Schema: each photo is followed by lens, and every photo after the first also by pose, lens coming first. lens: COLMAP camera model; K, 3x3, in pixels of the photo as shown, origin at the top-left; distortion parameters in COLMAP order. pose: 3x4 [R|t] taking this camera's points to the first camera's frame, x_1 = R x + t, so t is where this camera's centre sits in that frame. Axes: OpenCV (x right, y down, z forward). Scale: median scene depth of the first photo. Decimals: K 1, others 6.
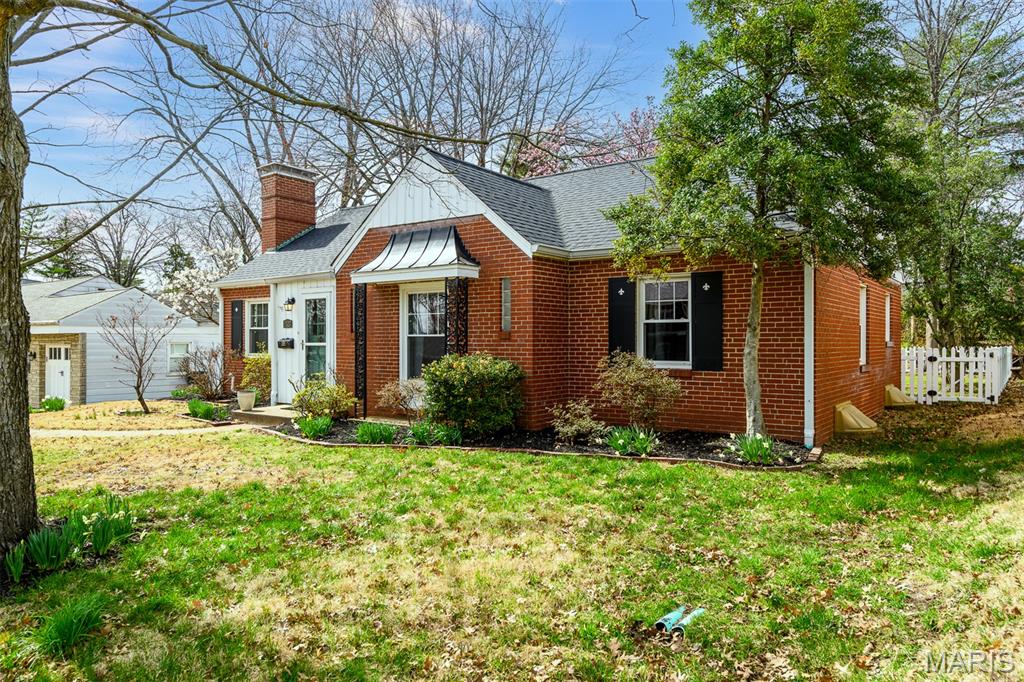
lens RADIAL K [[696.2, 0, 512.0], [0, 696.2, 341.0], [0, 0, 1]] dist [-0.000501, -0.000077]
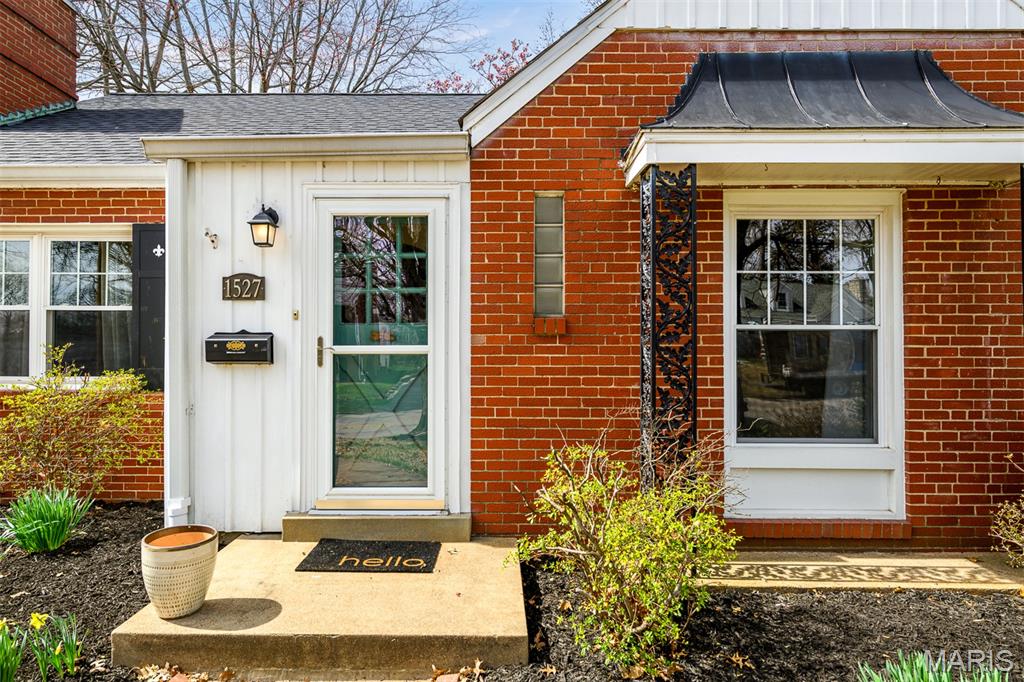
lens RADIAL K [[561.9, 0, 512.0], [0, 561.9, 341.0], [0, 0, 1]] dist [-0.000741, -0.000415]
pose [[0.805336, 0.004035, 0.592804, -0.393033], [0.000063, 0.999976, -0.006892, 0.002228], [-0.592818, 0.005588, 0.805317, 0.744696]]
